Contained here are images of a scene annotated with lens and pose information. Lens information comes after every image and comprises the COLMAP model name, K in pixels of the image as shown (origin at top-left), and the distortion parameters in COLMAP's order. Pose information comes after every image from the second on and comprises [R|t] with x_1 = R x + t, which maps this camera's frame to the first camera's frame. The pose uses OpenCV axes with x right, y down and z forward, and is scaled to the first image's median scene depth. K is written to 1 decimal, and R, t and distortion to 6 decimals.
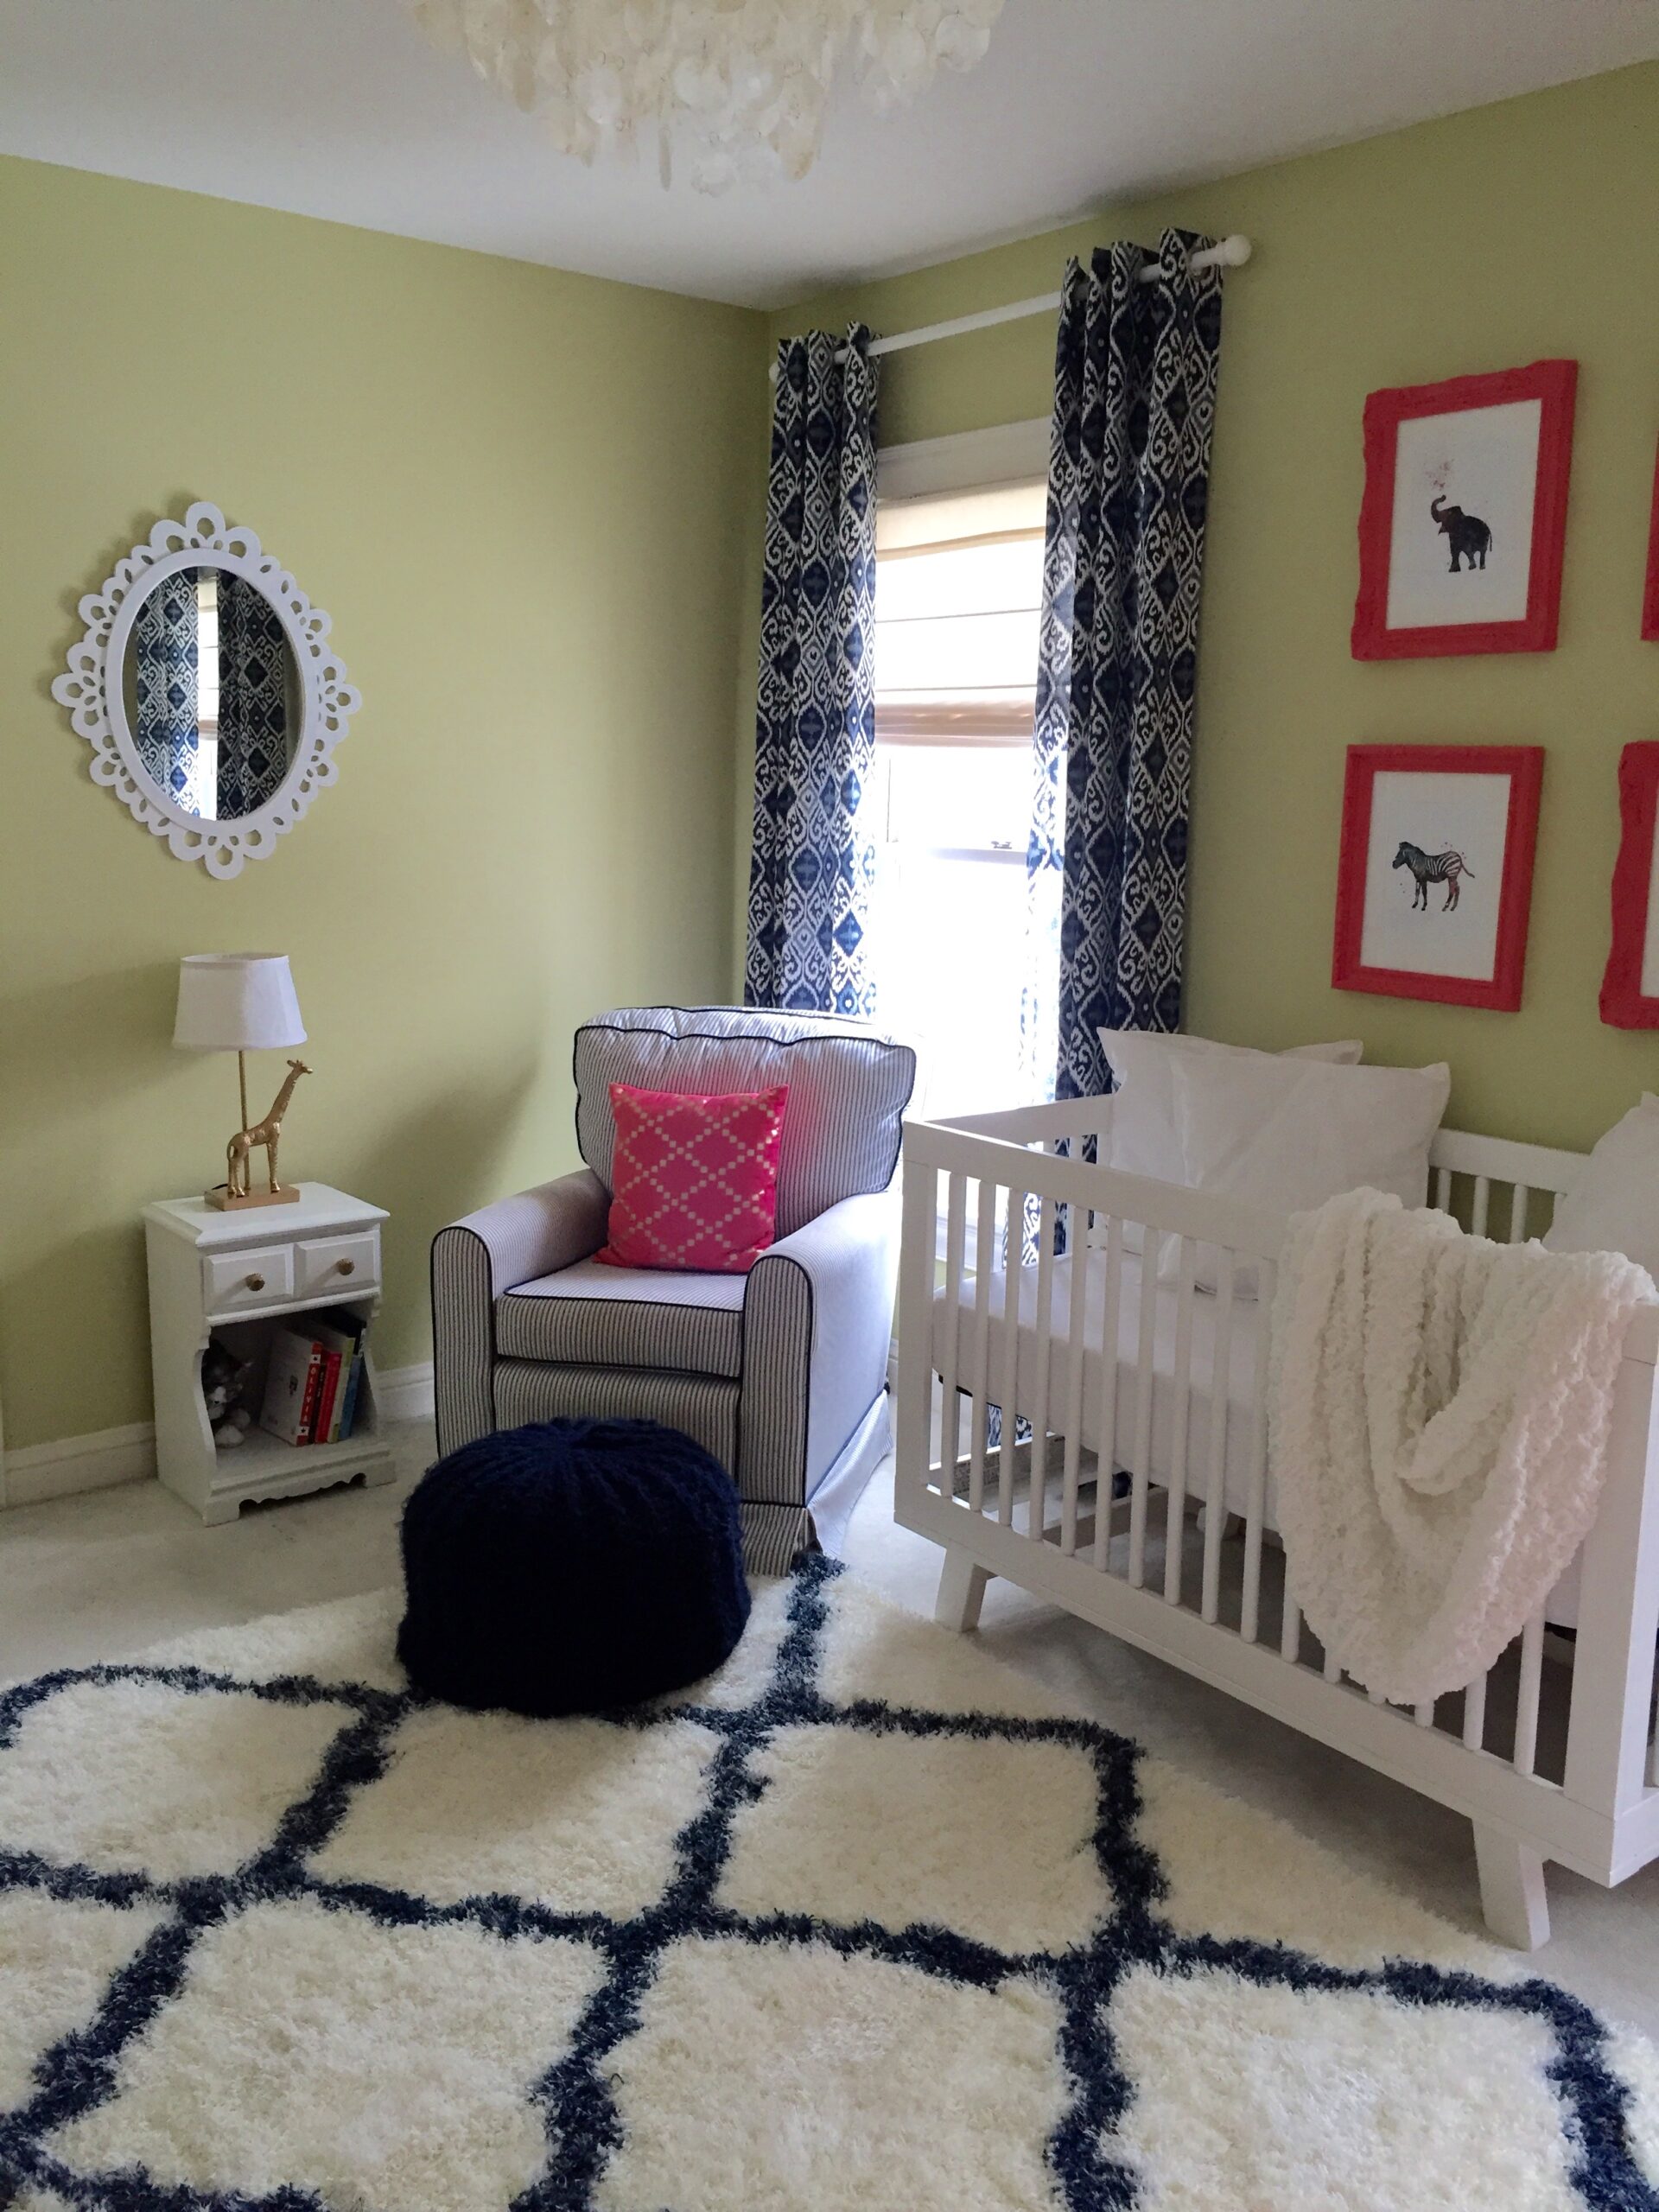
lens RADIAL K [[1862.7, 0, 829.5], [0, 1862.7, 1106.0], [0, 0, 1]] dist [0.075278, 0.000563]
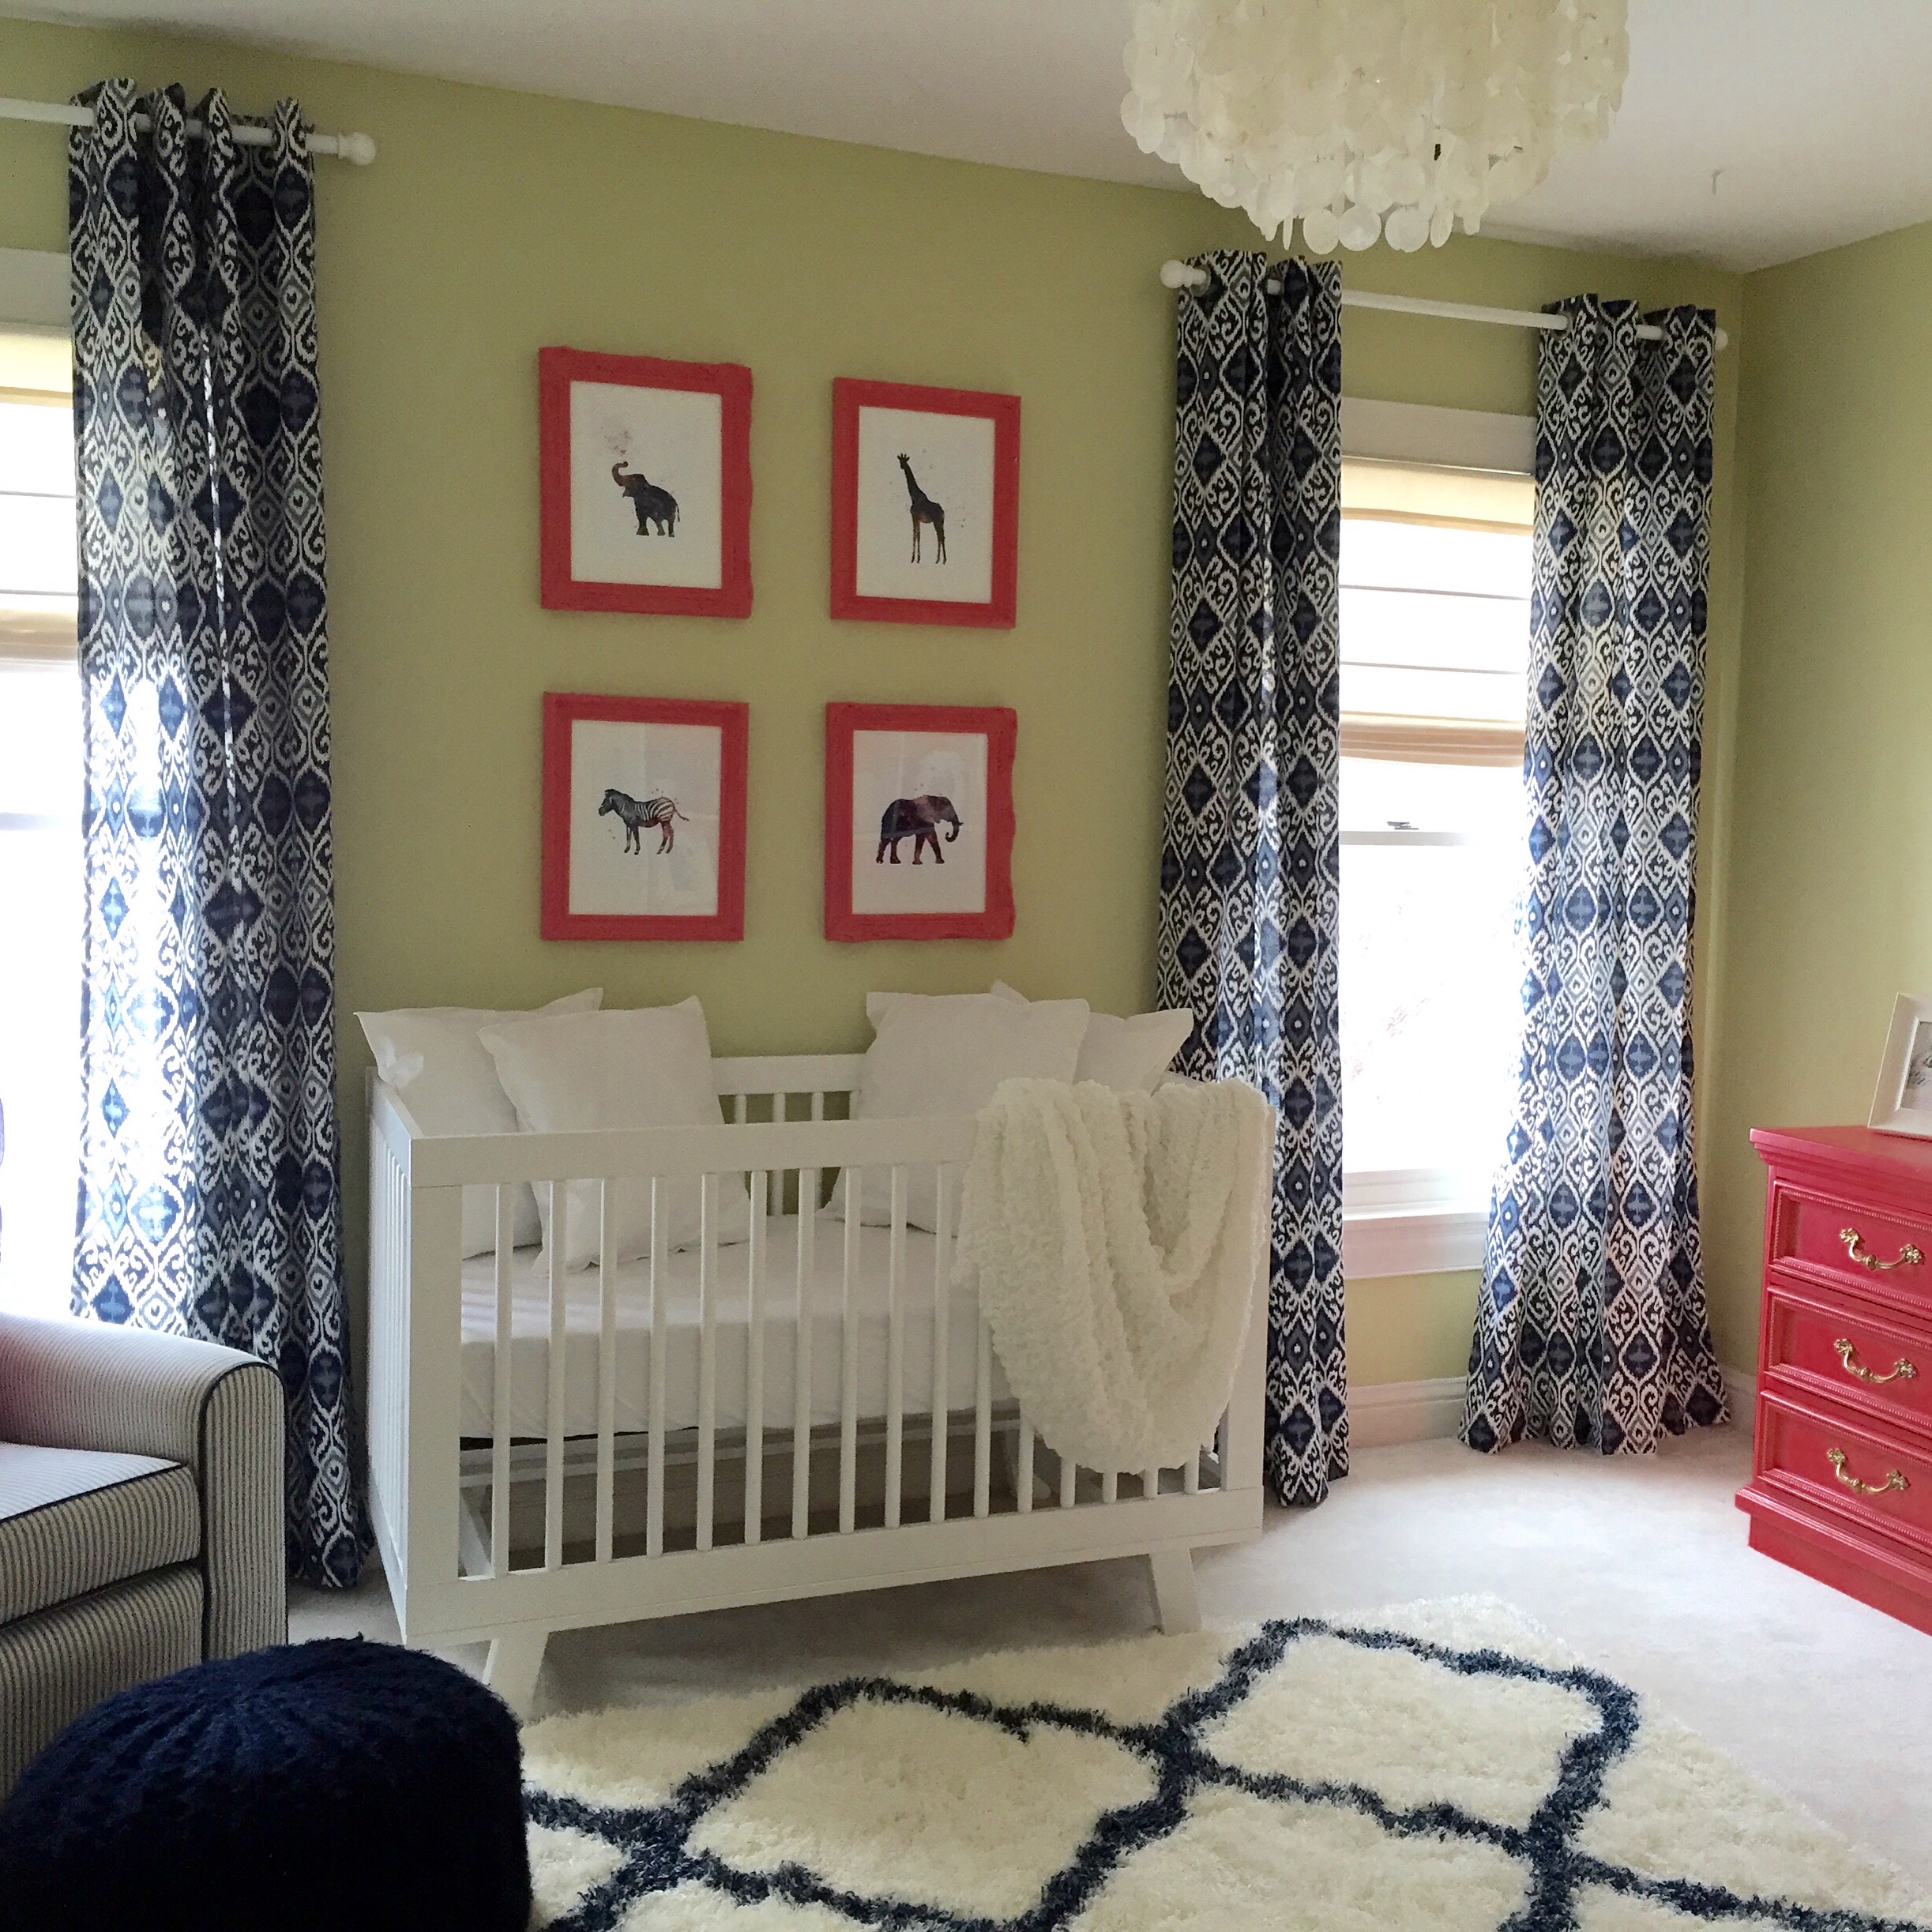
lens RADIAL K [[2225.6, 0, 1090.6], [0, 2225.6, 946.7], [0, 0, 1]] dist [0.137184, -0.140626]
pose [[0.272763, -0.087641, 0.958081, -0.819999], [0.156248, 0.986657, 0.045771, -0.073603], [-0.949309, 0.137214, 0.282817, 0.436509]]
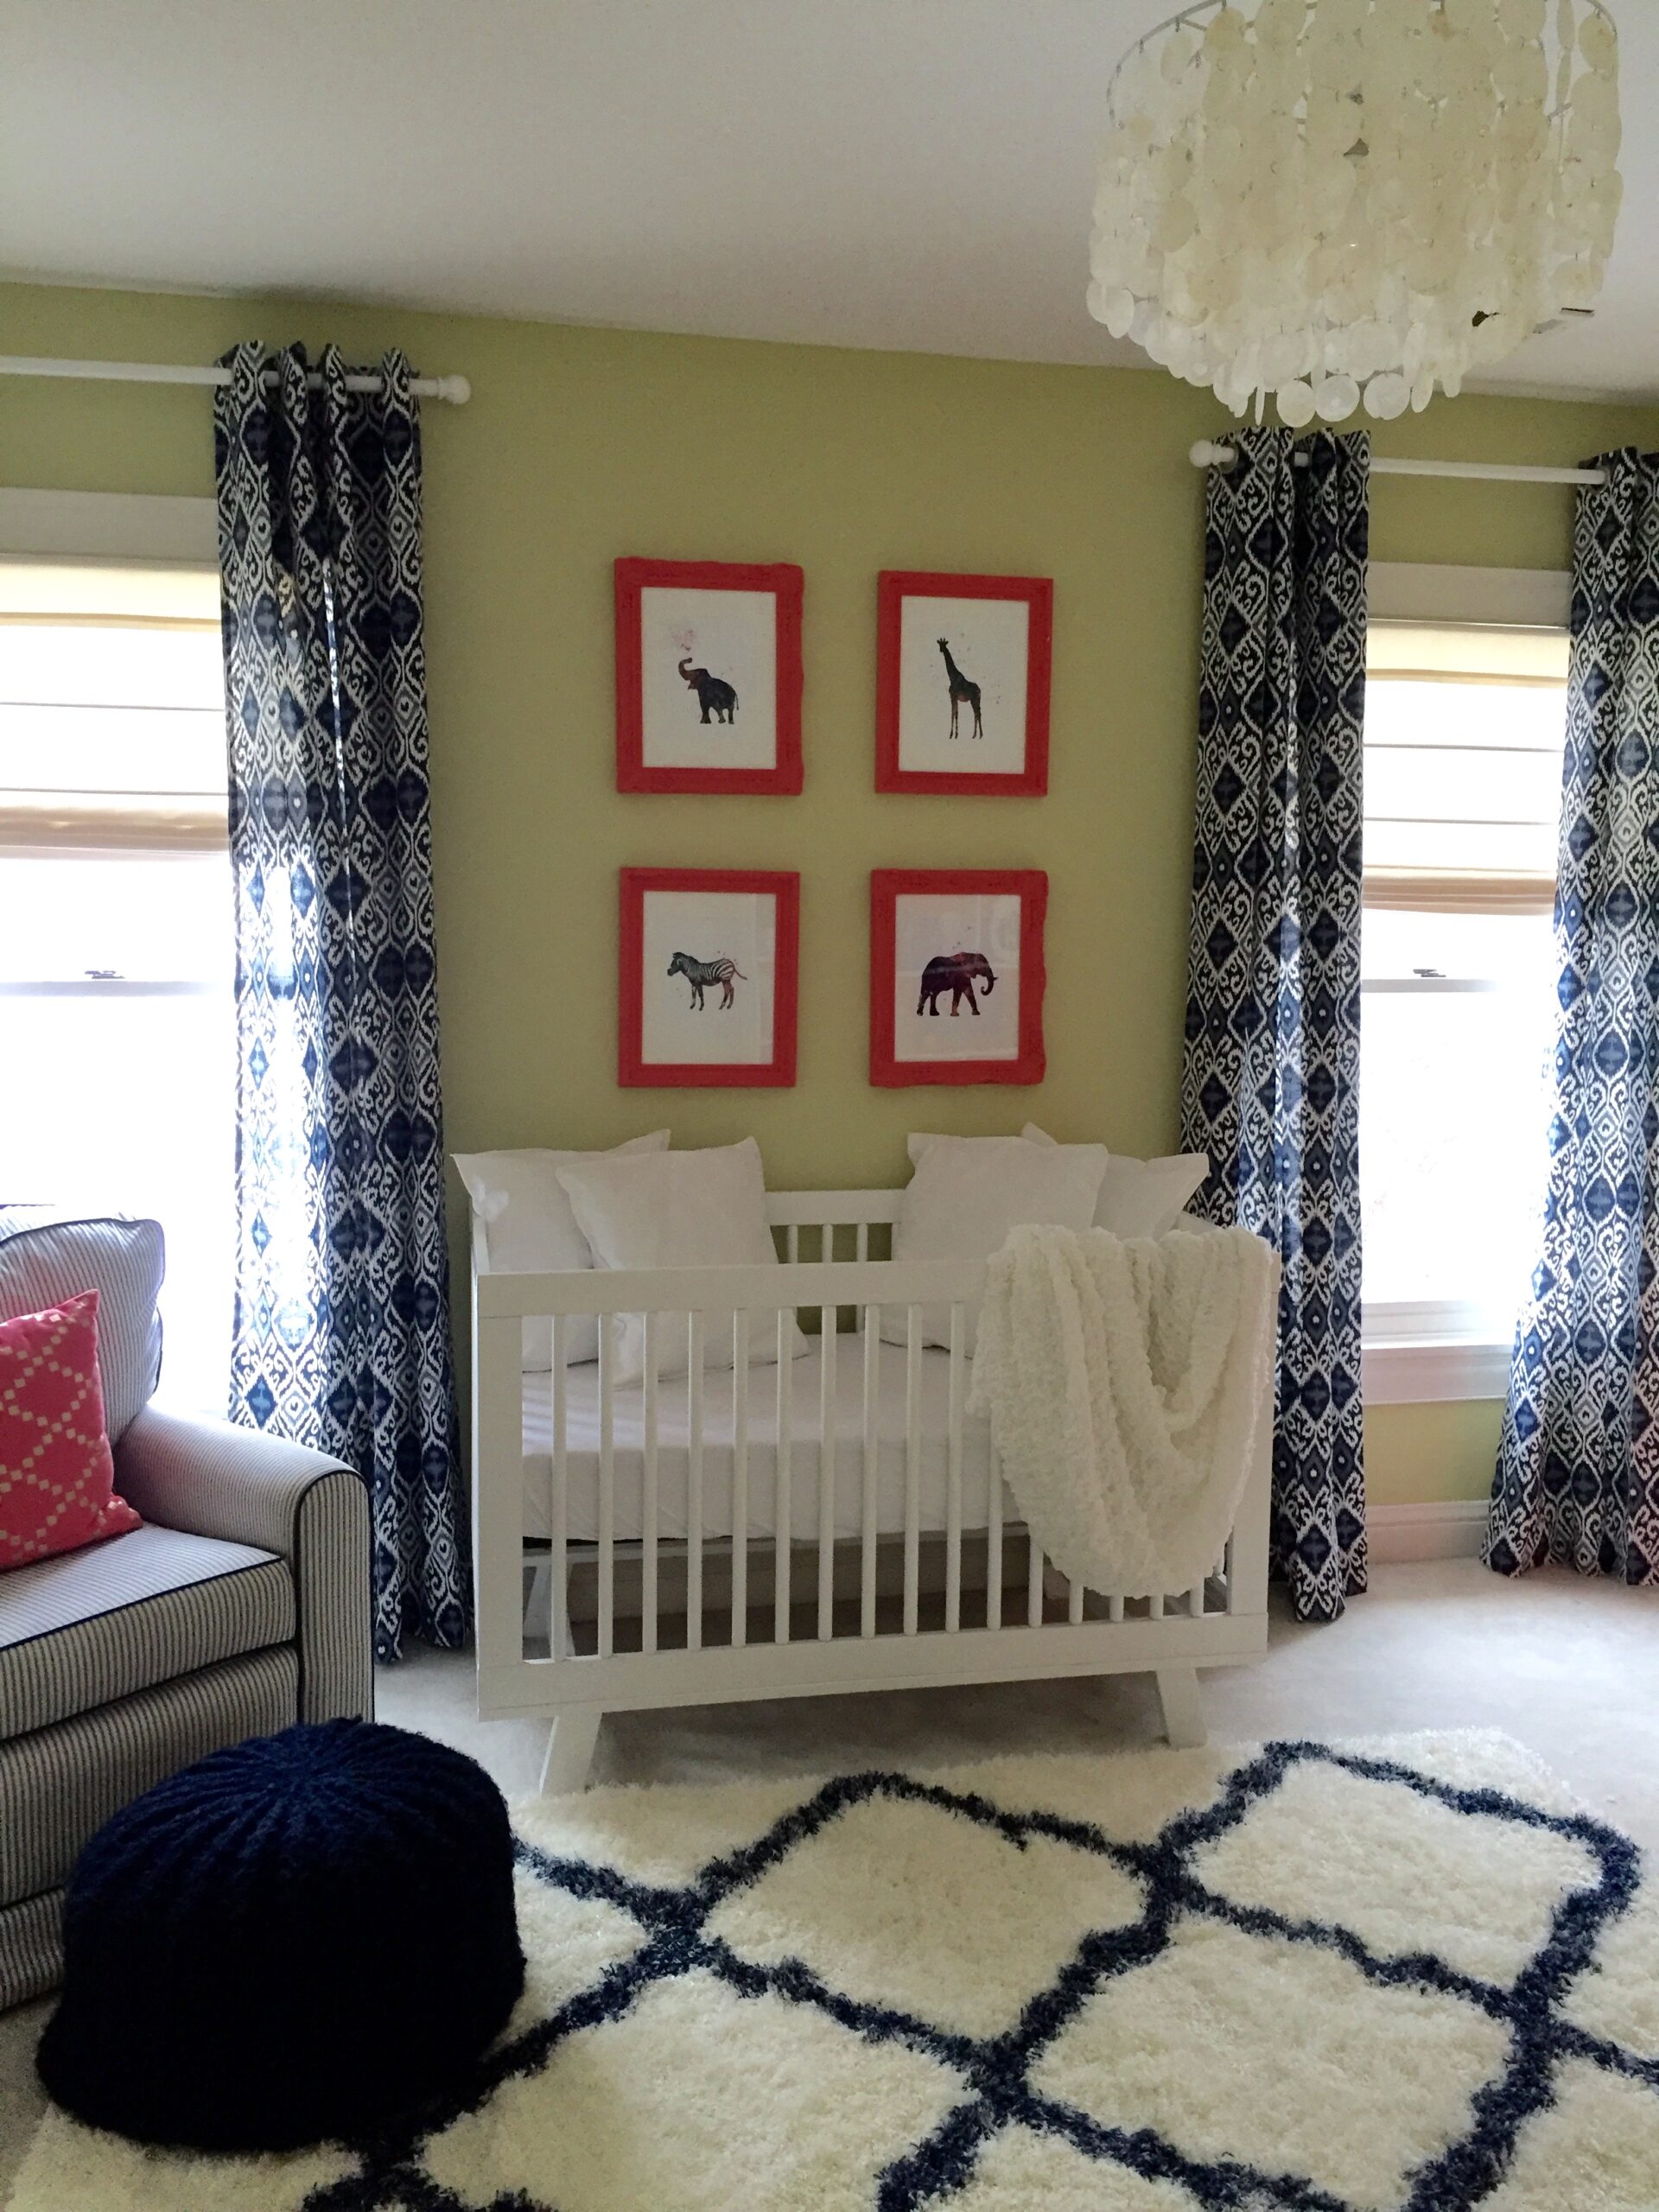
lens RADIAL K [[1904.7, 0, 829.5], [0, 1904.7, 1106.0], [0, 0, 1]] dist [0.125479, -0.105410]
pose [[0.448964, -0.114517, 0.886181, -0.714663], [0.160924, 0.985900, 0.045874, -0.089917], [-0.878939, 0.122012, 0.461063, 0.409588]]
